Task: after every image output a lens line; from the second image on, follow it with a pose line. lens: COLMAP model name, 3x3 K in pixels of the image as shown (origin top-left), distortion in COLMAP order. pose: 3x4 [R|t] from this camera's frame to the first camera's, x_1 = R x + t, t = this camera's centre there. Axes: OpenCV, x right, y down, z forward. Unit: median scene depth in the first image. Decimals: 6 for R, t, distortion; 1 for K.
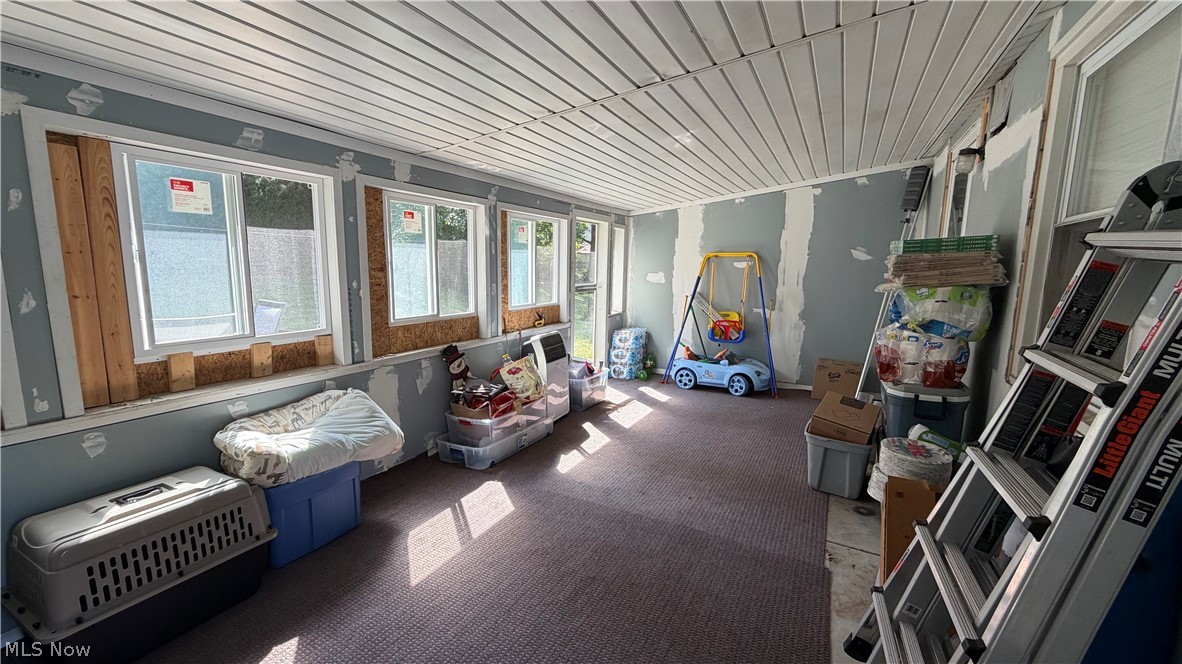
lens RADIAL K [[467.4, 0, 589.4], [0, 467.4, 333.0], [0, 0, 1]] dist [0.000631, -0.000030]
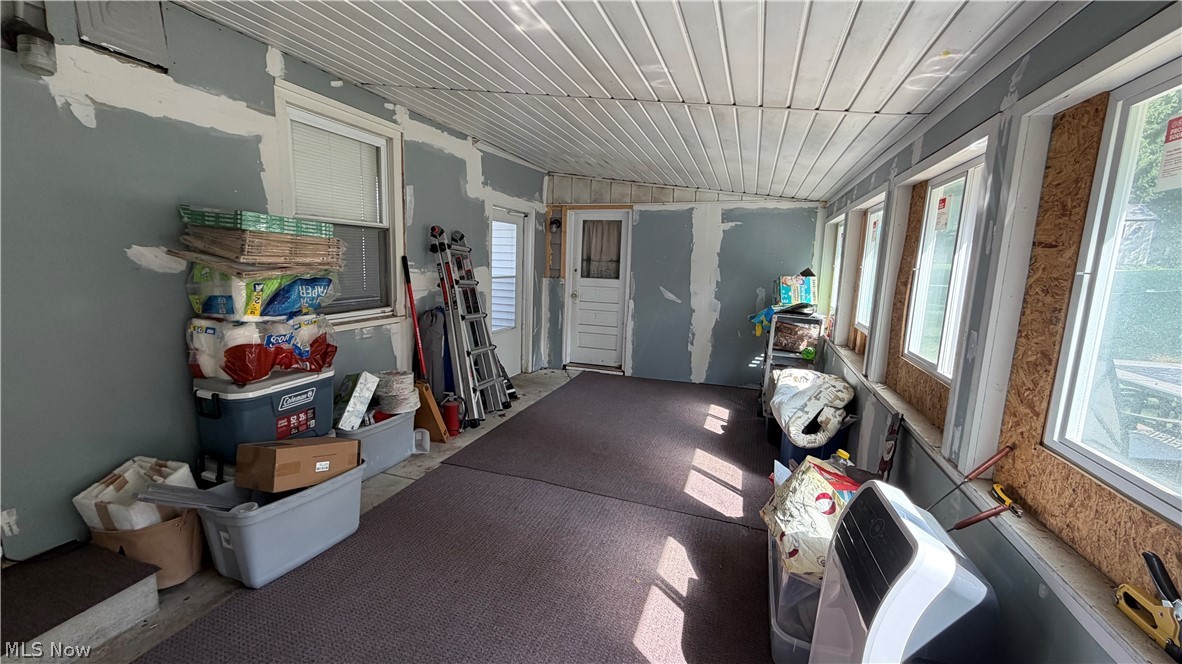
lens RADIAL K [[467.4, 0, 589.6], [0, 467.4, 332.3], [0, 0, 1]] dist [0.000631, -0.000030]
pose [[-0.987267, -0.018999, -0.157936, 0.214777], [-0.063413, 0.957549, 0.281208, -0.244958], [0.145889, 0.287643, -0.946561, 1.737238]]
